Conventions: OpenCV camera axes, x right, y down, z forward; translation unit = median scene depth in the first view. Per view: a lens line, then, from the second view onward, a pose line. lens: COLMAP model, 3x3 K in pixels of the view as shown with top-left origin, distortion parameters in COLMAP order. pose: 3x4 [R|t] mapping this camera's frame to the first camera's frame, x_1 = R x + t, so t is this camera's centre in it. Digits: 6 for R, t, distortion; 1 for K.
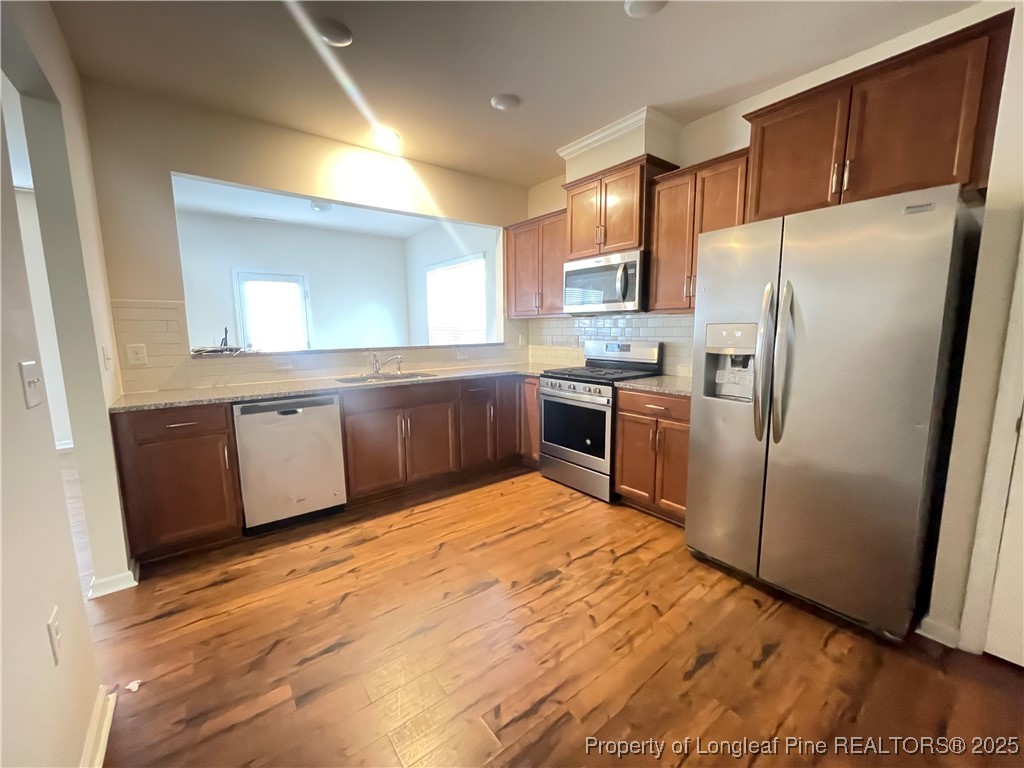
lens RADIAL K [[410.4, 0, 512.1], [0, 410.4, 383.2], [0, 0, 1]] dist [0.002055, -0.003269]
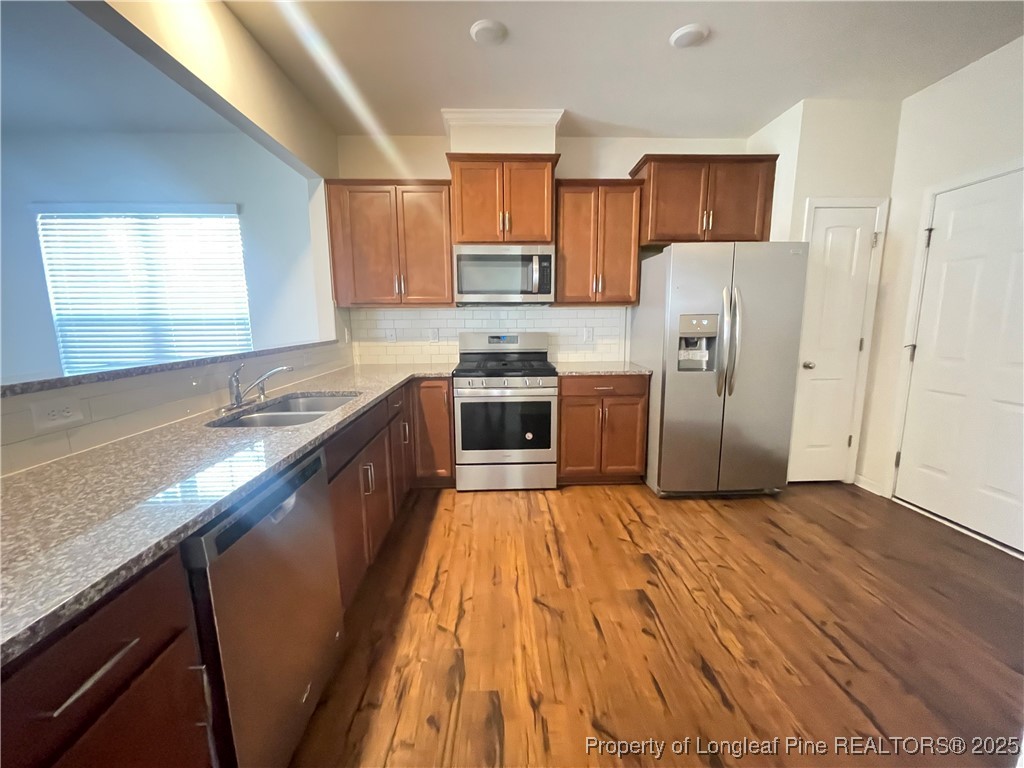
lens RADIAL K [[410.4, 0, 513.6], [0, 410.4, 382.6], [0, 0, 1]] dist [0.002055, -0.003269]
pose [[0.588823, -0.120769, 0.799188, -0.886262], [0.111485, 0.991459, 0.067685, -0.078389], [-0.800536, 0.049243, 0.597258, 0.653759]]
